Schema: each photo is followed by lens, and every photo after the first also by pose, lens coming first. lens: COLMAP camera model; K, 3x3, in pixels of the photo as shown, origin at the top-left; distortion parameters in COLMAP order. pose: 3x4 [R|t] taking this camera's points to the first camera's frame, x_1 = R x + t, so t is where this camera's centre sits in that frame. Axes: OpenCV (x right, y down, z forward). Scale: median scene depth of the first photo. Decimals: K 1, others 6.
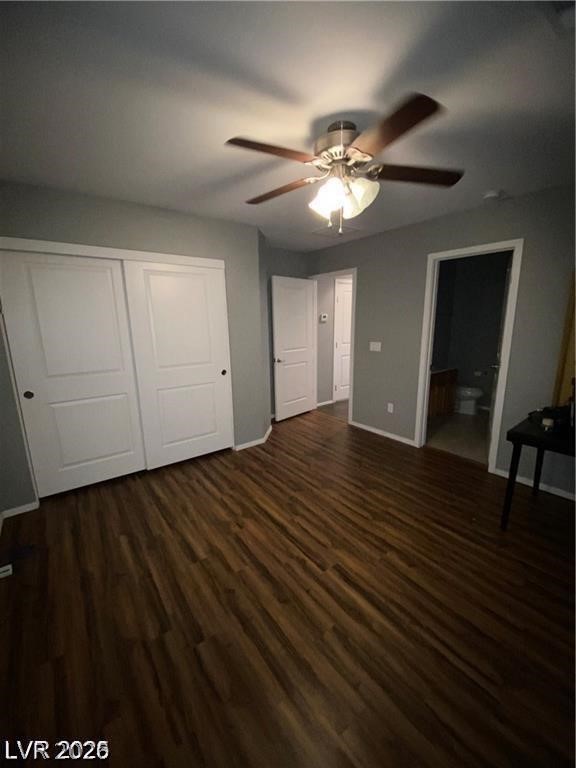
lens RADIAL K [[310.2, 0, 288.9], [0, 310.2, 382.5], [0, 0, 1]] dist [0.023791, -0.020574]
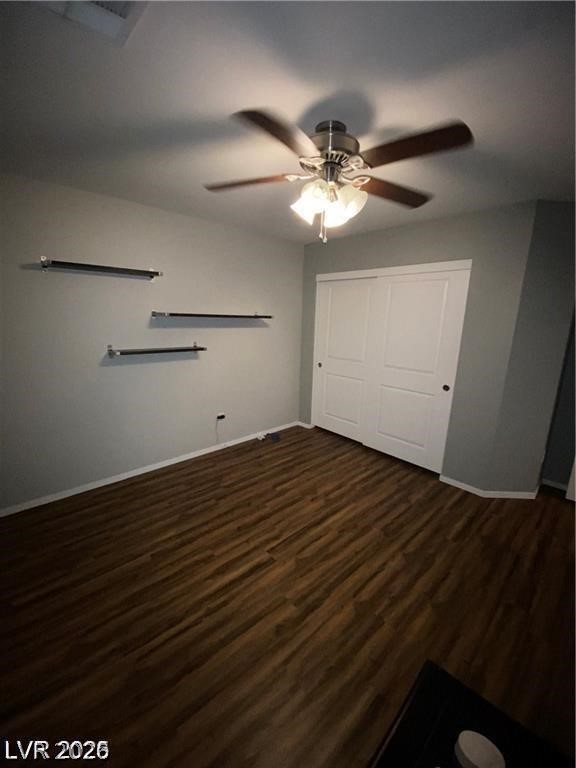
lens RADIAL K [[310.2, 0, 288.9], [0, 310.2, 382.5], [0, 0, 1]] dist [0.023791, -0.020574]
pose [[0.113461, 0.234558, -0.965458, 0.887501], [-0.232795, 0.950959, 0.203677, -0.186484], [0.965885, 0.201644, 0.162501, 0.640431]]
